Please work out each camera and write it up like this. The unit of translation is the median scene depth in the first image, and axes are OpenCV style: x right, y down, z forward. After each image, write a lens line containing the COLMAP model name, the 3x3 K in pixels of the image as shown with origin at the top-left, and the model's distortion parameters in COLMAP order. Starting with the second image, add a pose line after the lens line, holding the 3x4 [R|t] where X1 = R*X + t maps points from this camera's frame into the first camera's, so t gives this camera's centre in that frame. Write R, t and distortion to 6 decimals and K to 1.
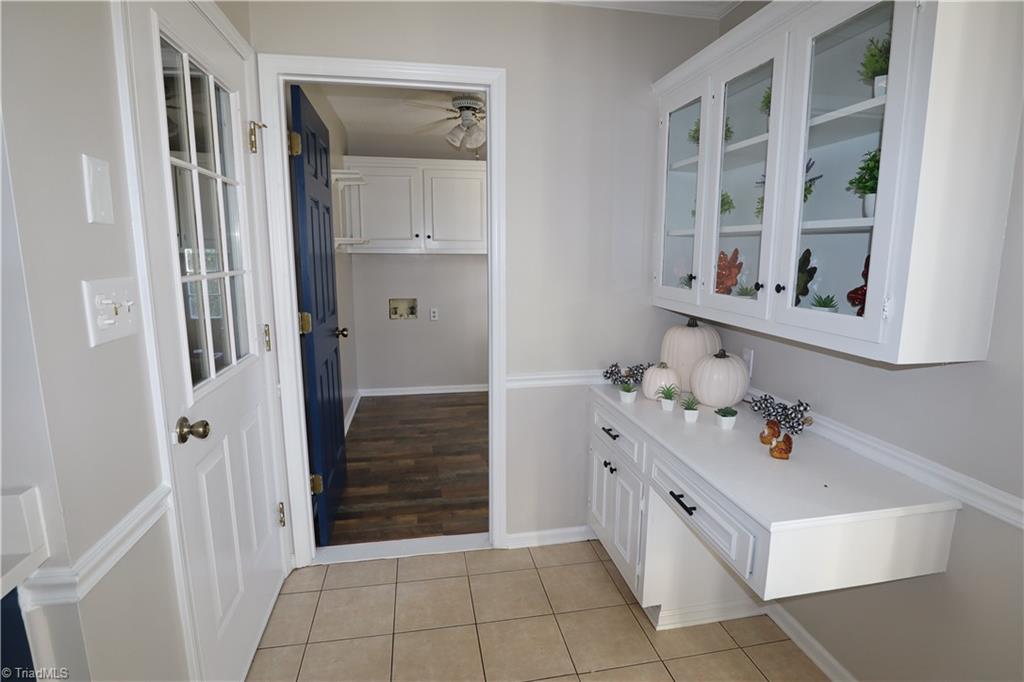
lens RADIAL K [[522.6, 0, 512.0], [0, 522.6, 341.0], [0, 0, 1]] dist [-0.036602, 0.000119]
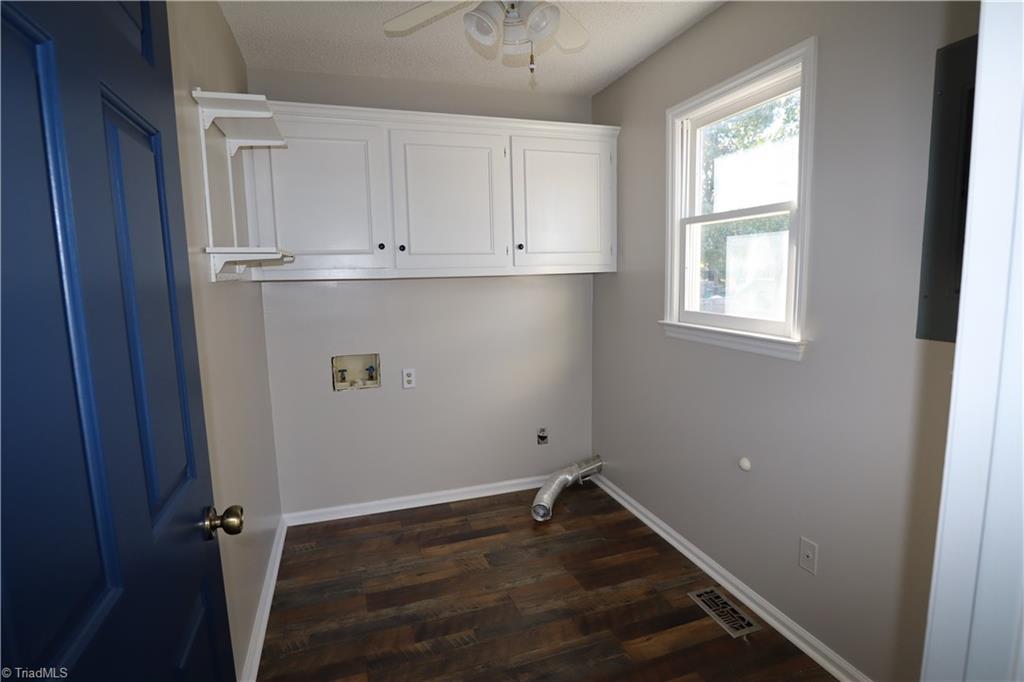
lens RADIAL K [[522.6, 0, 512.0], [0, 522.6, 341.0], [0, 0, 1]] dist [-0.036602, 0.000119]
pose [[0.989890, -0.043552, 0.134983, -0.119872], [0.049146, 0.998053, -0.038391, -0.069842], [-0.133048, 0.044637, 0.990104, 0.419793]]
